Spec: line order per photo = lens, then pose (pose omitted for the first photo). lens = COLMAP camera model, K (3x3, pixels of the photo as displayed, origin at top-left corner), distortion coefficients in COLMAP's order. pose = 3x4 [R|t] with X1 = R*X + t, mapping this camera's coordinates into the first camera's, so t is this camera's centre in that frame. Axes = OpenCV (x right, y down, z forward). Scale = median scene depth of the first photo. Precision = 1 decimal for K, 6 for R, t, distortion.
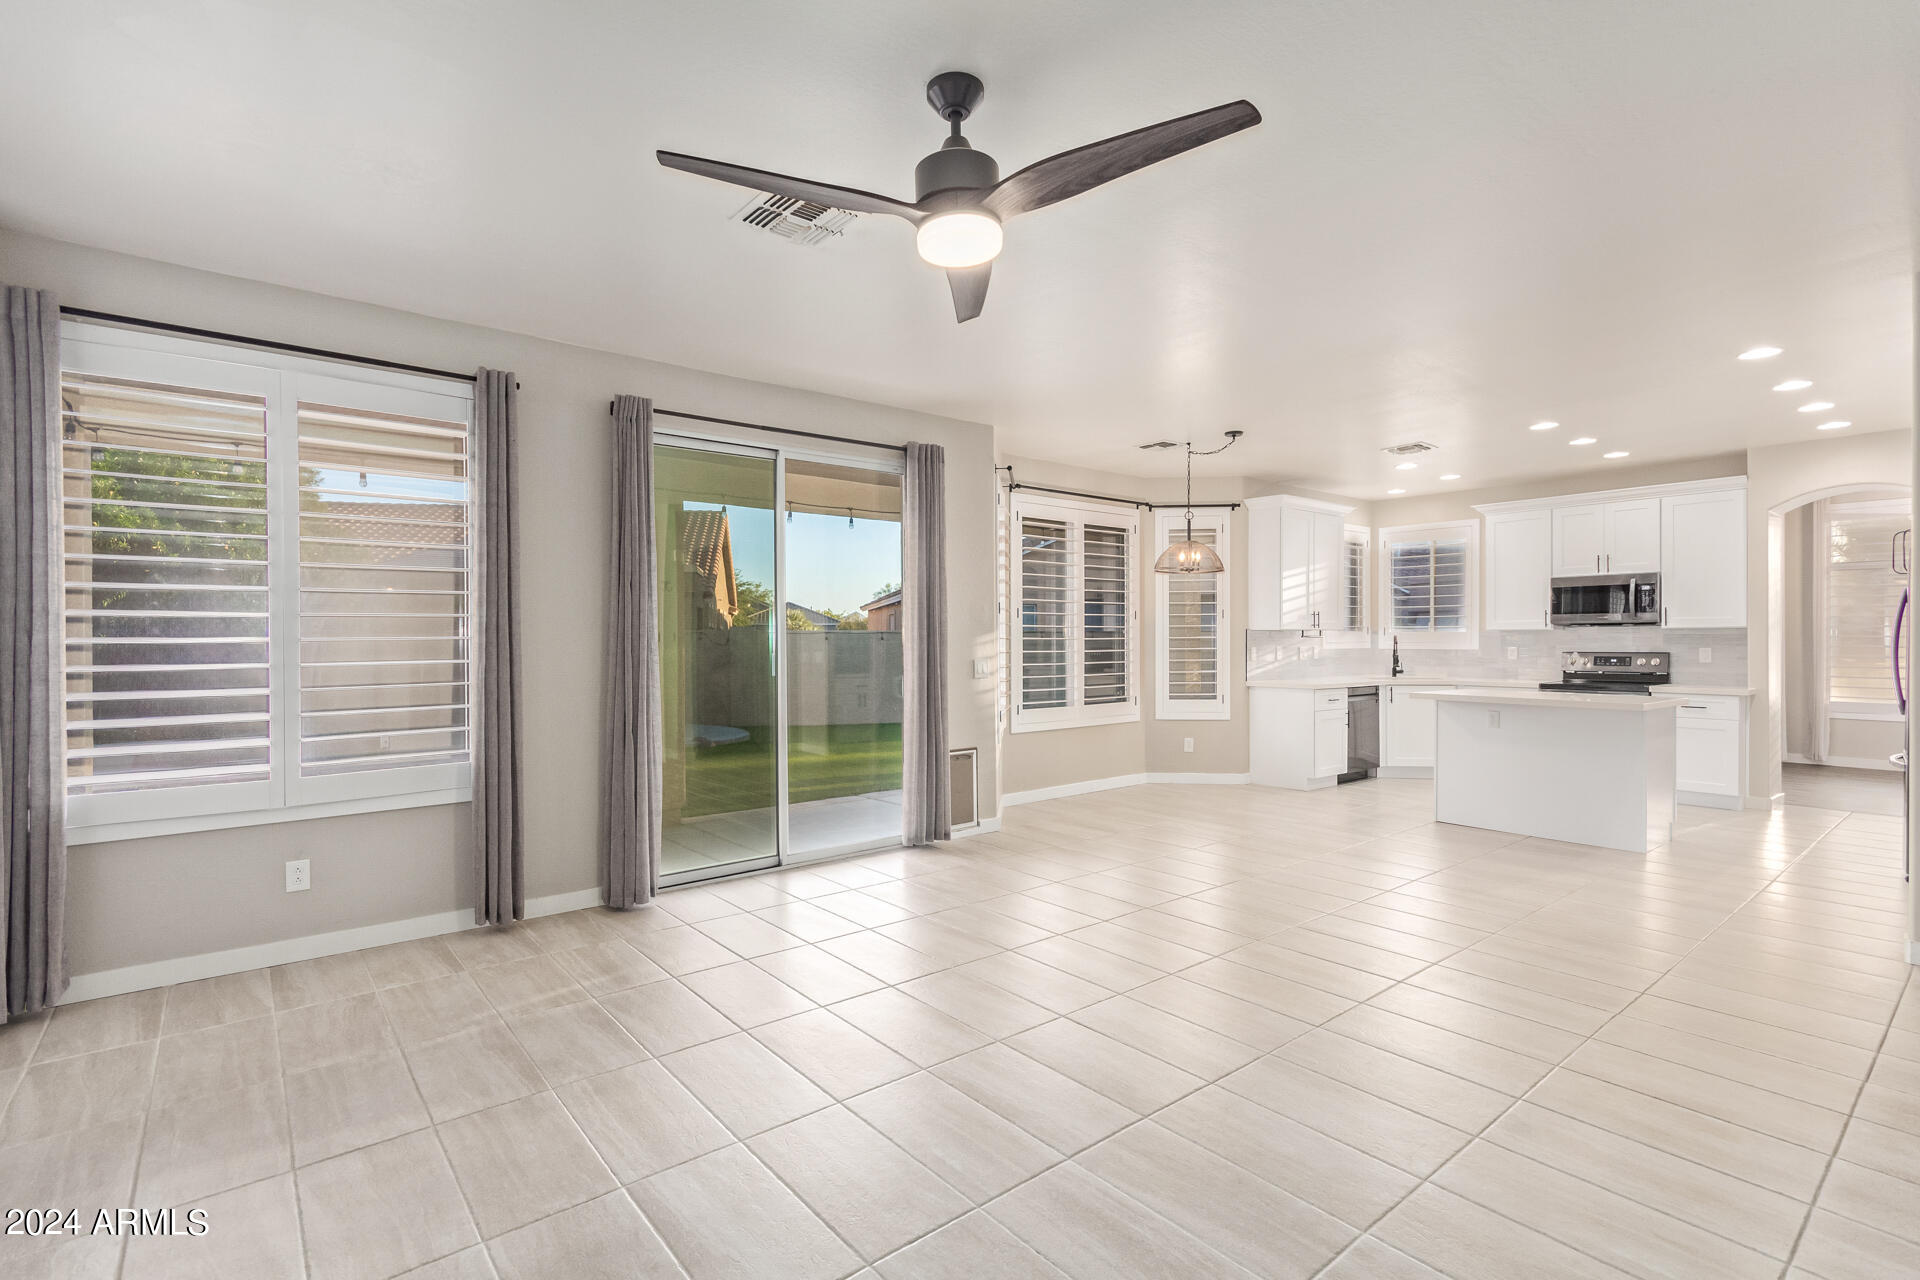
lens RADIAL K [[895.5, 0, 965.8], [0, 895.5, 641.4], [0, 0, 1]] dist [-0.002022, -0.000116]
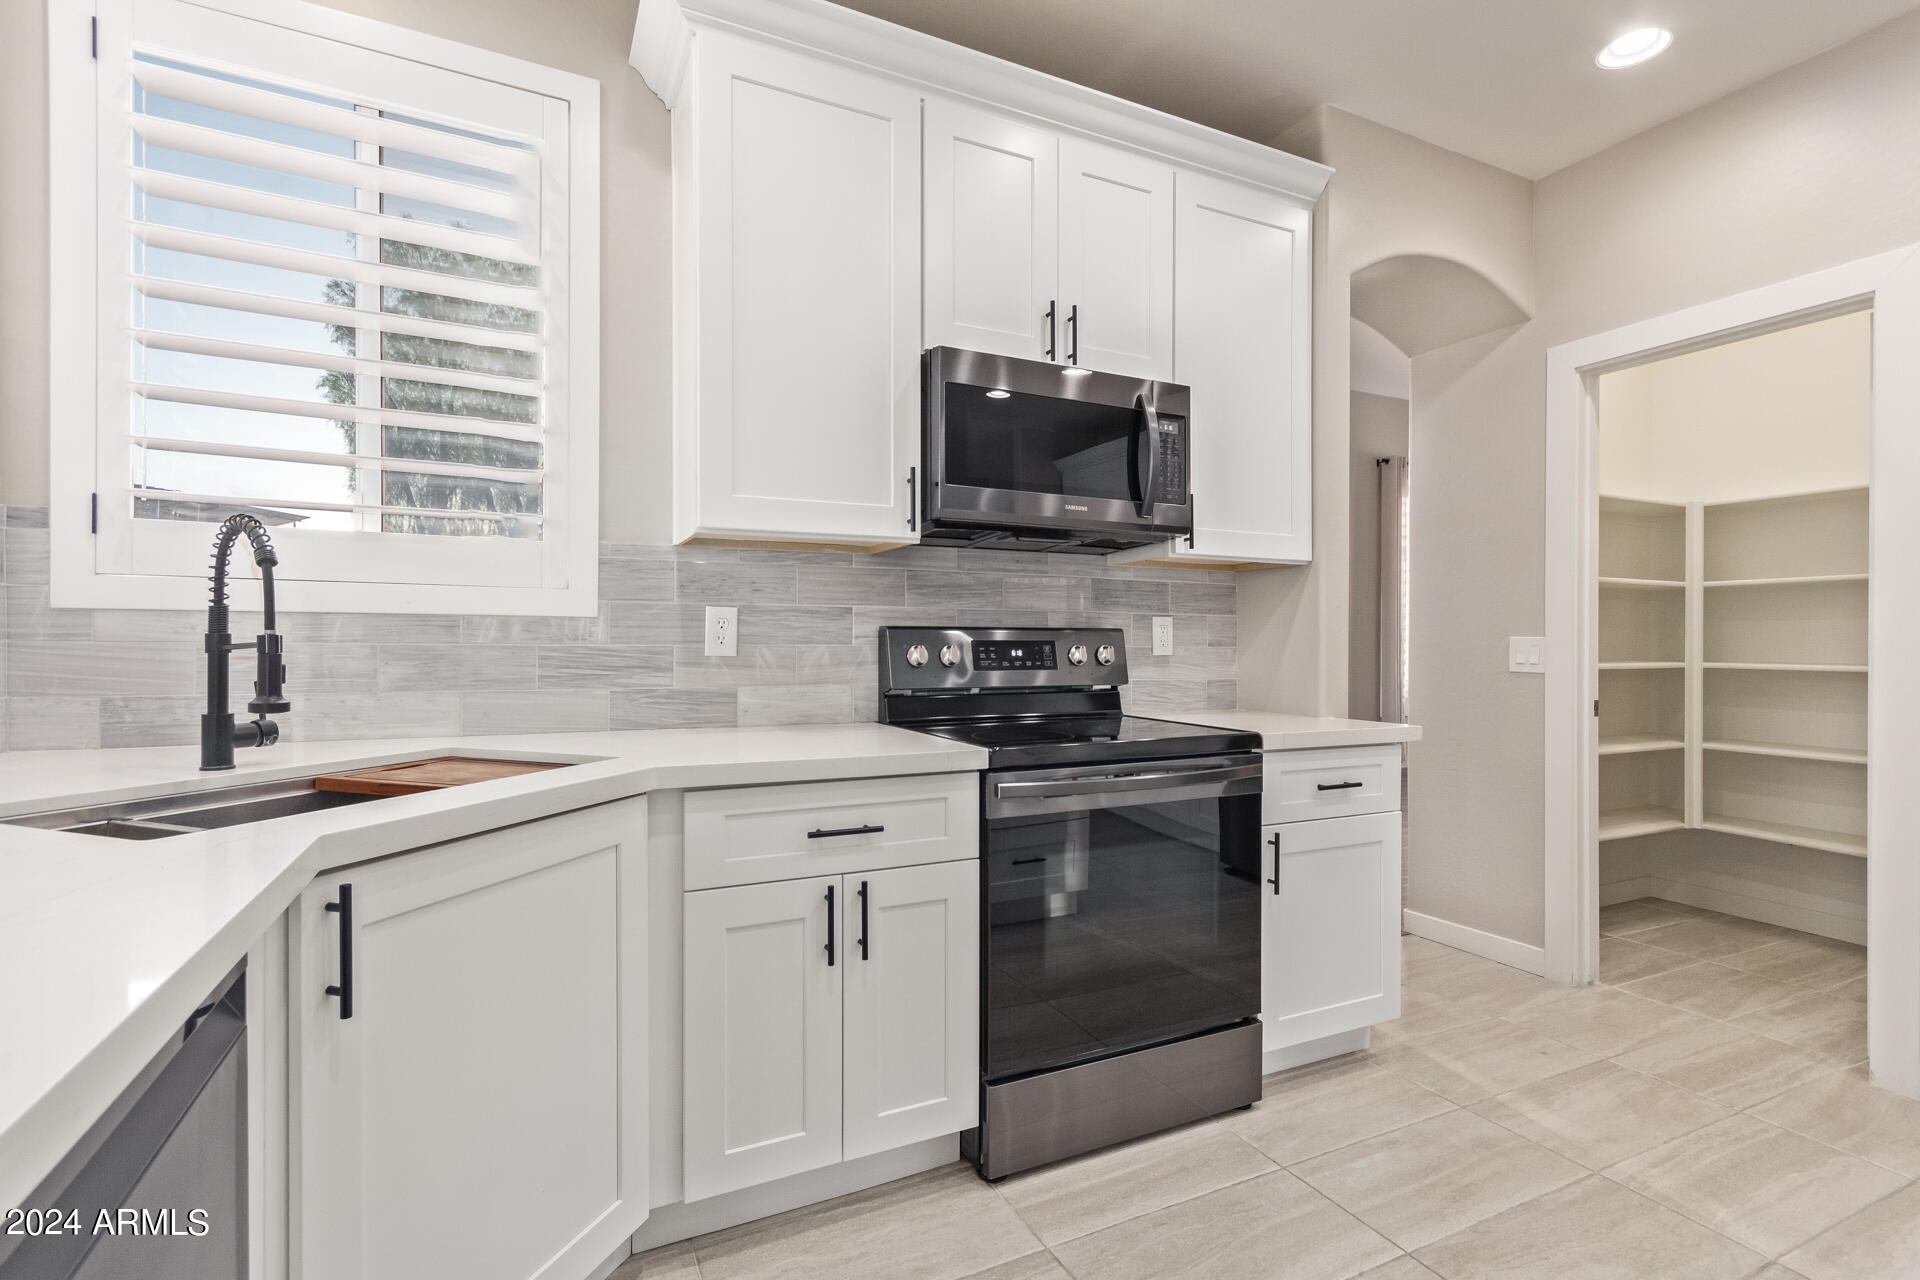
lens RADIAL K [[895.5, 0, 965.8], [0, 895.5, 641.4], [0, 0, 1]] dist [-0.002022, -0.000116]
pose [[0.227925, 0.002772, 0.973675, 0.417705], [-0.003212, 0.999993, -0.002096, 0.018455], [-0.973673, -0.002650, 0.227932, 0.965075]]
